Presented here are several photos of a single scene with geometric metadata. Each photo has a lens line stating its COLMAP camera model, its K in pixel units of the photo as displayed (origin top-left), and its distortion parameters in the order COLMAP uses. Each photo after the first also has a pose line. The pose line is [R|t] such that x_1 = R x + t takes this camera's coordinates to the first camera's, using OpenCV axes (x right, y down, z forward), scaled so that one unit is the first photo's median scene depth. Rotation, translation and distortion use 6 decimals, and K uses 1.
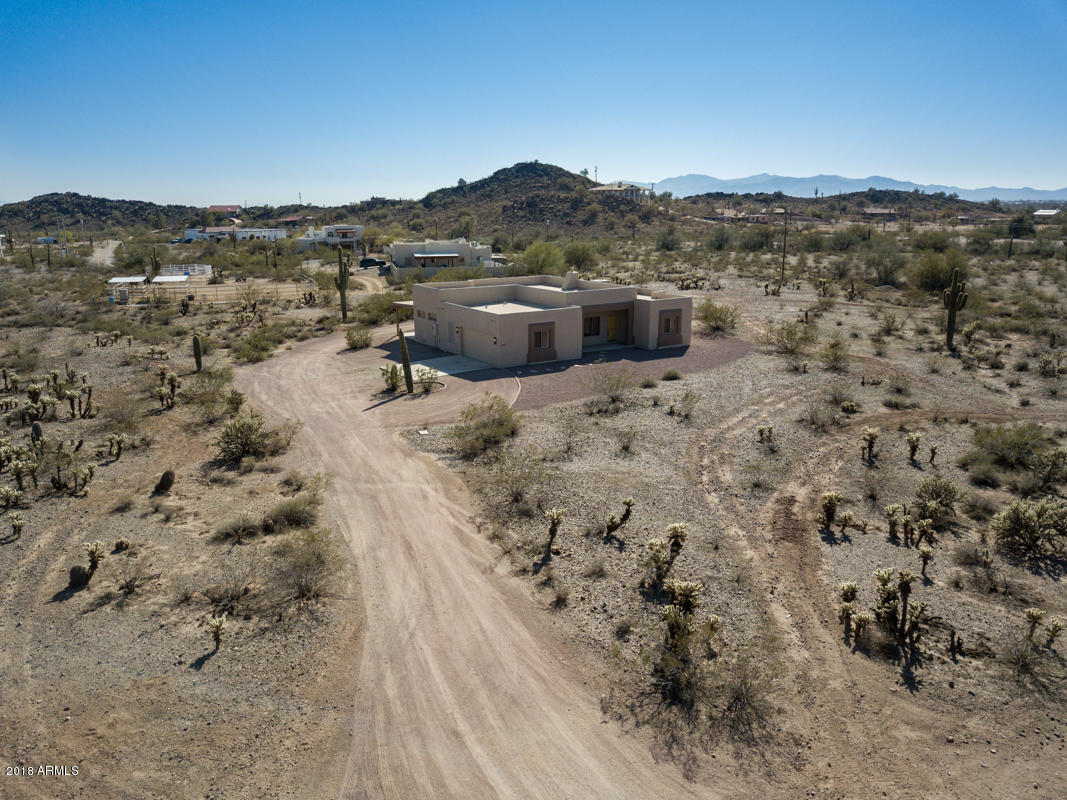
lens RADIAL K [[823.3, 0, 520.4], [0, 823.3, 396.7], [0, 0, 1]] dist [0.002598, -0.001934]
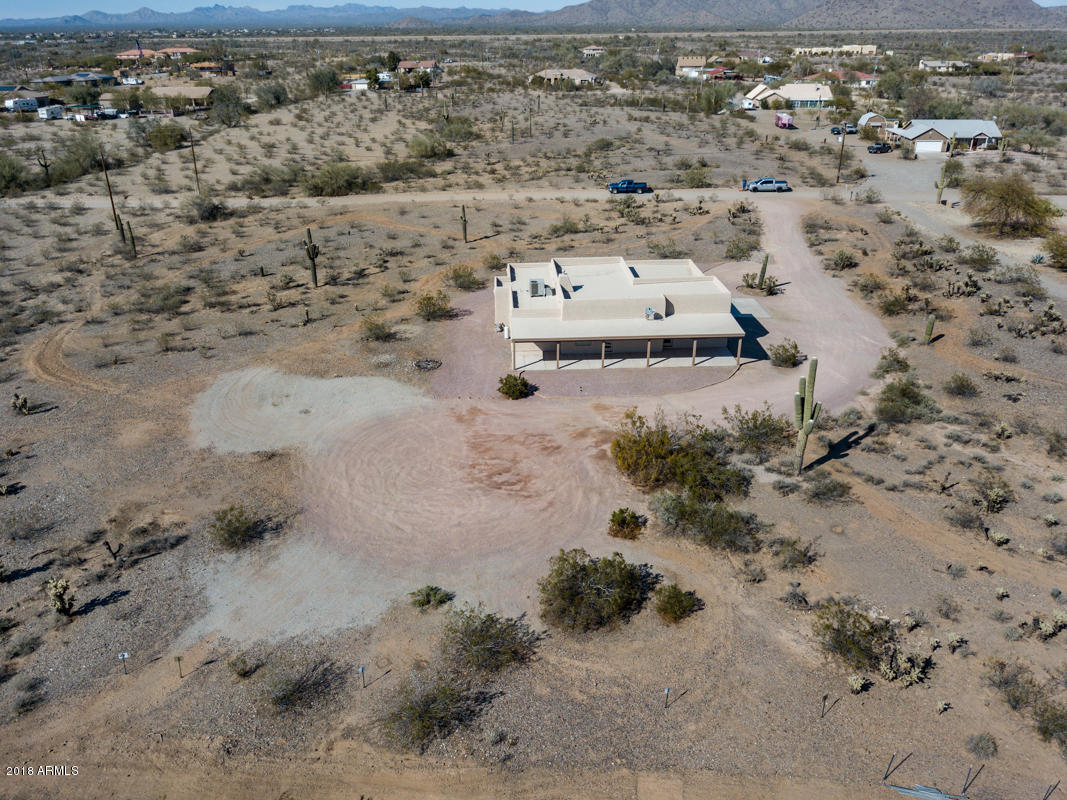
lens RADIAL K [[829.3, 0, 513.0], [0, 829.3, 385.9], [0, 0, 1]] dist [0.003132, -0.004932]
pose [[-0.868613, -0.178176, 0.462346, -0.402292], [0.131853, 0.816347, 0.562311, -0.671721], [-0.477625, 0.549392, -0.685597, 1.966940]]
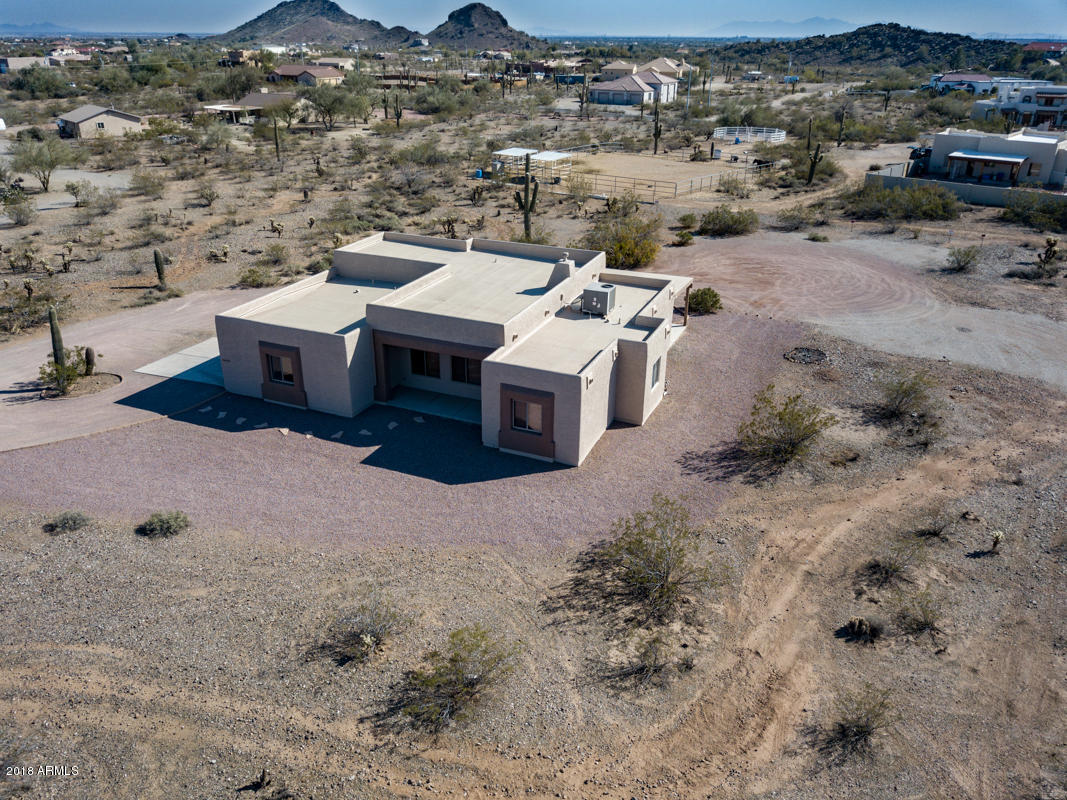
lens RADIAL K [[819.1, 0, 518.6], [0, 819.1, 401.0], [0, 0, 1]] dist [0.000264, 0.000623]
pose [[0.573760, 0.347575, -0.741613, 0.551610], [-0.196629, 0.937460, 0.287239, -0.240877], [0.795070, -0.018983, 0.606221, 0.694958]]
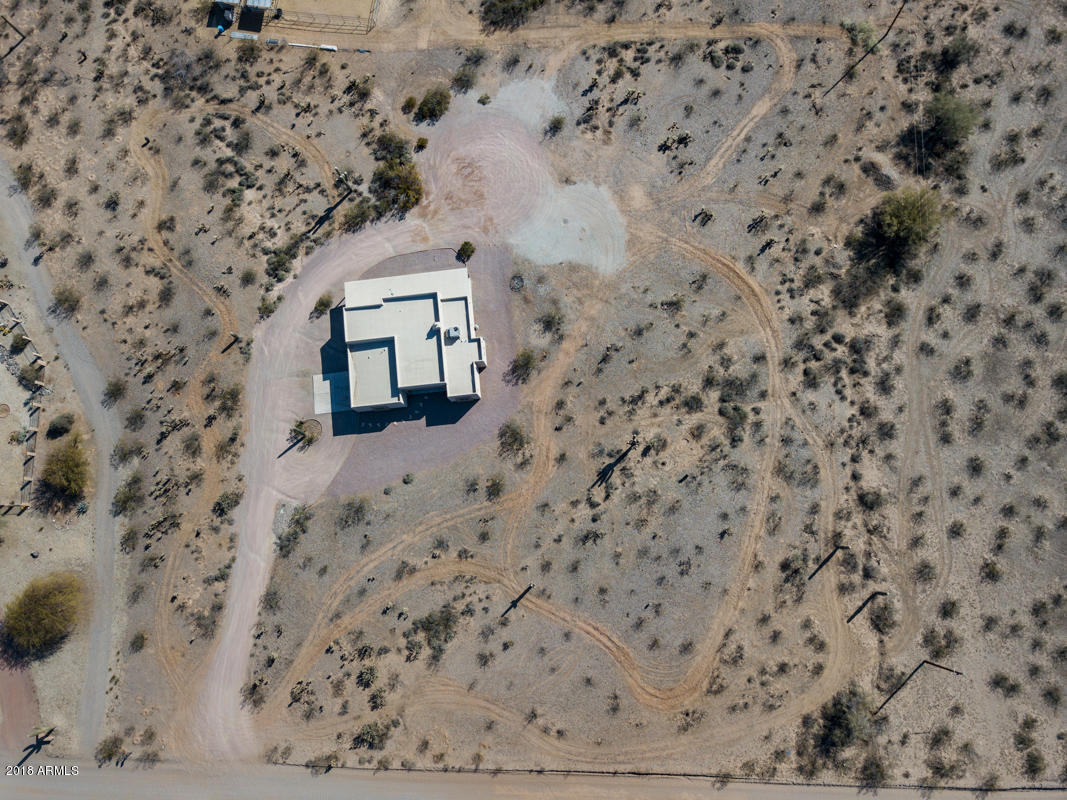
lens RADIAL K [[829.3, 0, 513.0], [0, 829.3, 385.9], [0, 0, 1]] dist [0.003132, -0.004932]
pose [[0.898753, 0.415842, -0.138989, 0.521689], [-0.028764, 0.372234, 0.927693, -1.782036], [0.437510, -0.829769, 0.346507, 0.448398]]
